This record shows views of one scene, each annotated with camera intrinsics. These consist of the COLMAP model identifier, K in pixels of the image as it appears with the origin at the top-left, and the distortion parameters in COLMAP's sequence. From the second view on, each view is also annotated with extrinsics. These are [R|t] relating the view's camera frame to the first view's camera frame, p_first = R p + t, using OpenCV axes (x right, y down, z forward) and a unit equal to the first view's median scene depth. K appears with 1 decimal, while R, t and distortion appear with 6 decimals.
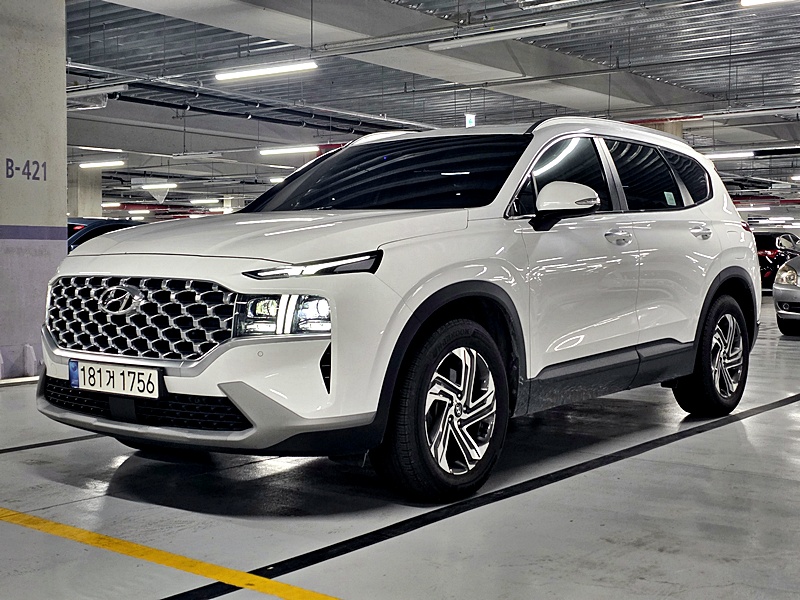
lens RADIAL K [[1113.3, 0, 399.7], [0, 1113.3, 297.9], [0, 0, 1]] dist [-0.005307, 0.000000]
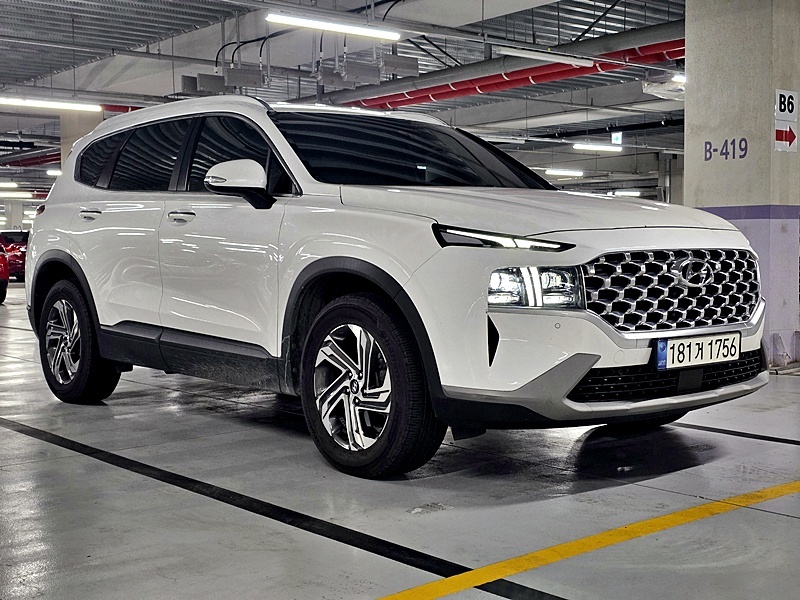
lens RADIAL K [[1113.3, 0, 399.2], [0, 1113.3, 301.9], [0, 0, 1]] dist [-0.005307, 0.000000]
pose [[0.223441, -0.059668, 0.972889, -1.302292], [0.049632, 0.997526, 0.049780, -0.034972], [-0.973453, 0.037164, 0.225850, 1.041857]]
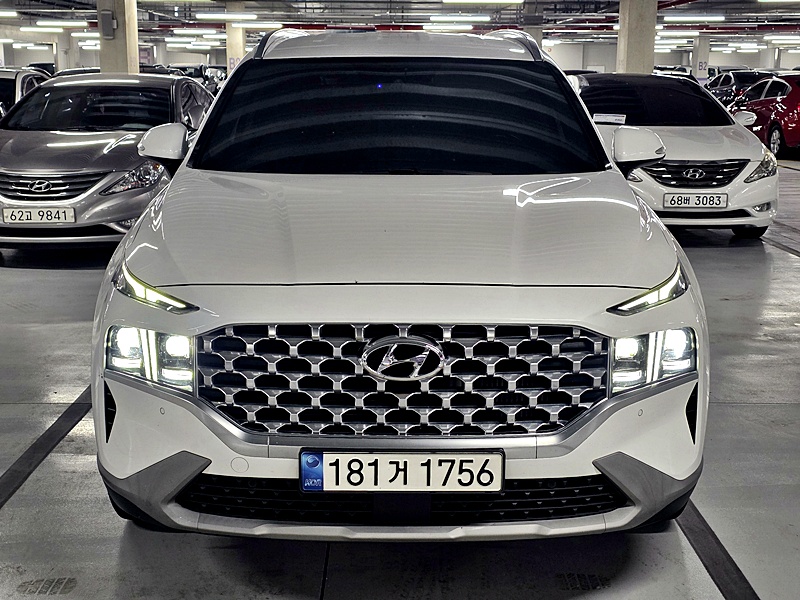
lens RADIAL K [[1113.3, 0, 401.3], [0, 1113.3, 300.3], [0, 0, 1]] dist [-0.005307, 0.000000]
pose [[0.788506, -0.119387, 0.603328, -0.666349], [0.023213, 0.986056, 0.164784, -0.147103], [-0.614589, -0.115928, 0.780283, 0.476152]]
